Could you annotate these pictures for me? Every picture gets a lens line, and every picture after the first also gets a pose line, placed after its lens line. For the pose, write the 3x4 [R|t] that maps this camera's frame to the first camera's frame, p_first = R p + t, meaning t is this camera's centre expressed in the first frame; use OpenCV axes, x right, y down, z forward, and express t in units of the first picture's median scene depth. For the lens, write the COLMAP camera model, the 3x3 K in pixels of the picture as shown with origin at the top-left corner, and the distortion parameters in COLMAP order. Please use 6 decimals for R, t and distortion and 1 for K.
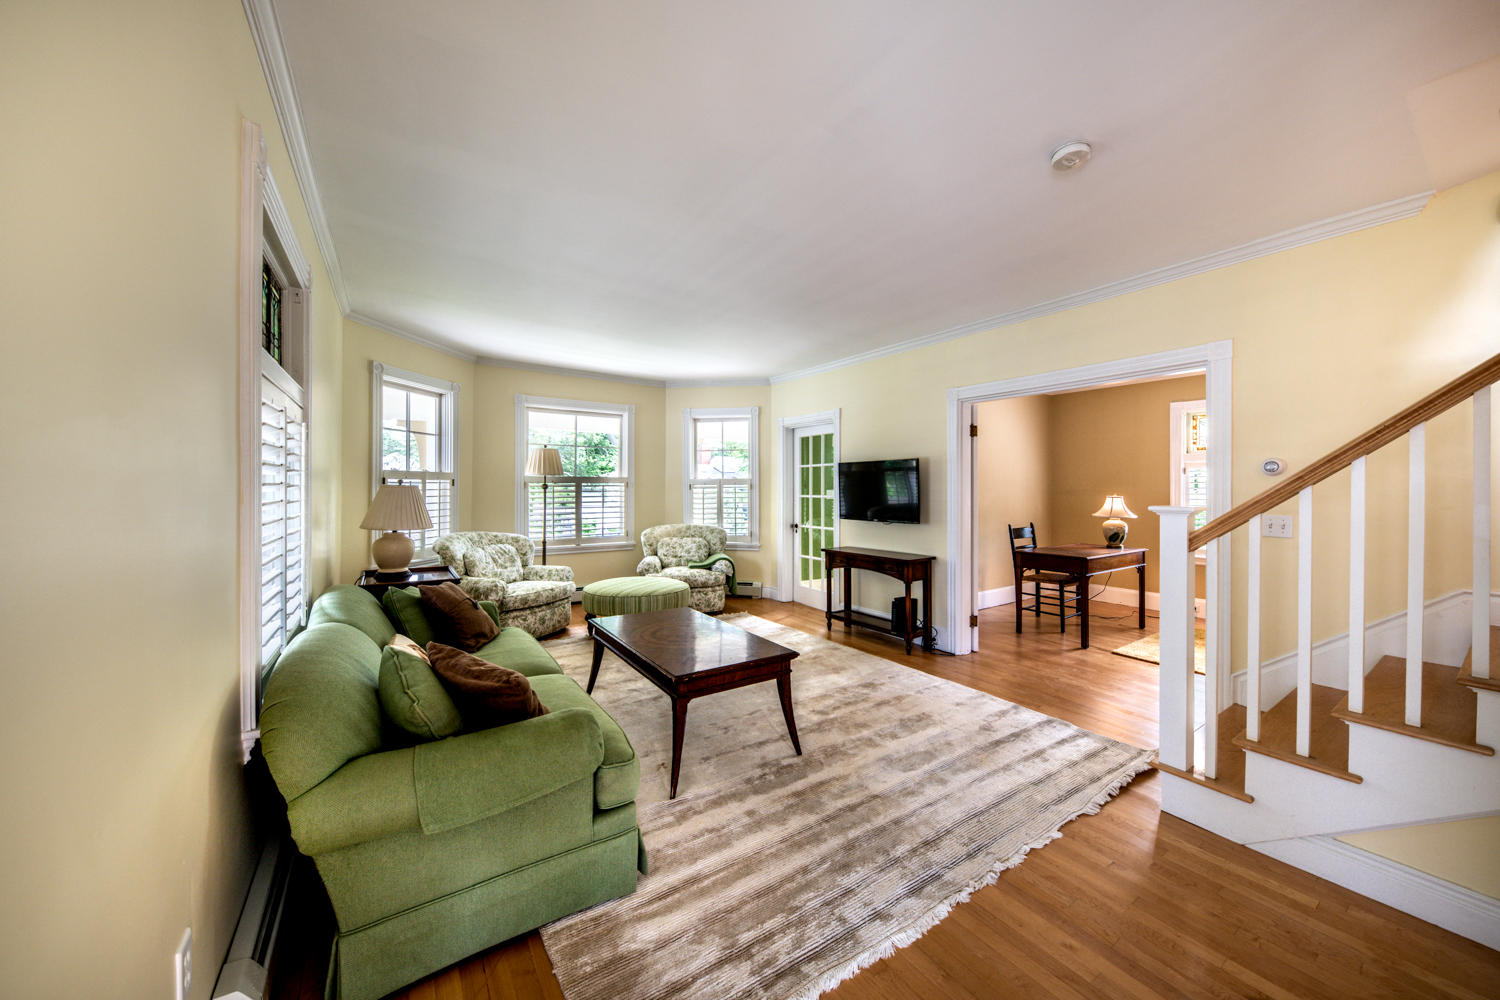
lens RADIAL K [[523.0, 0, 757.0], [0, 523.0, 493.7], [0, 0, 1]] dist [0.016137, -0.009566]
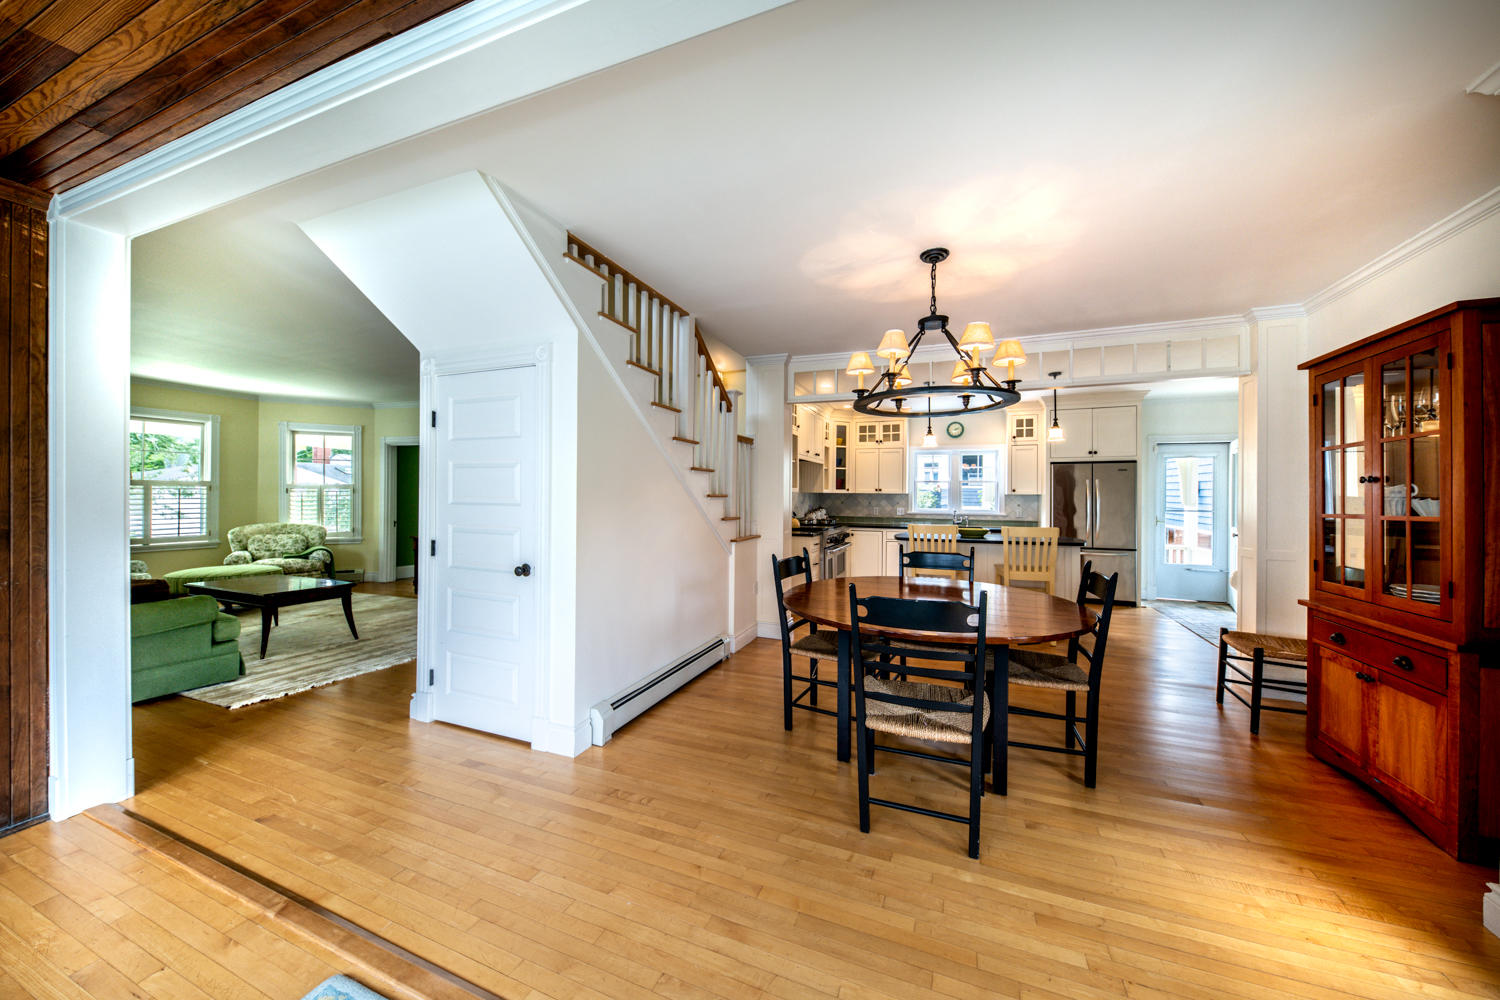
lens RADIAL K [[523.0, 0, 757.0], [0, 523.0, 493.7], [0, 0, 1]] dist [0.016137, -0.009566]
pose [[0.832930, 0.005712, 0.553349, 0.098017], [0.000047, 0.999946, -0.010392, 0.005980], [-0.553379, 0.008681, 0.832884, -0.565120]]
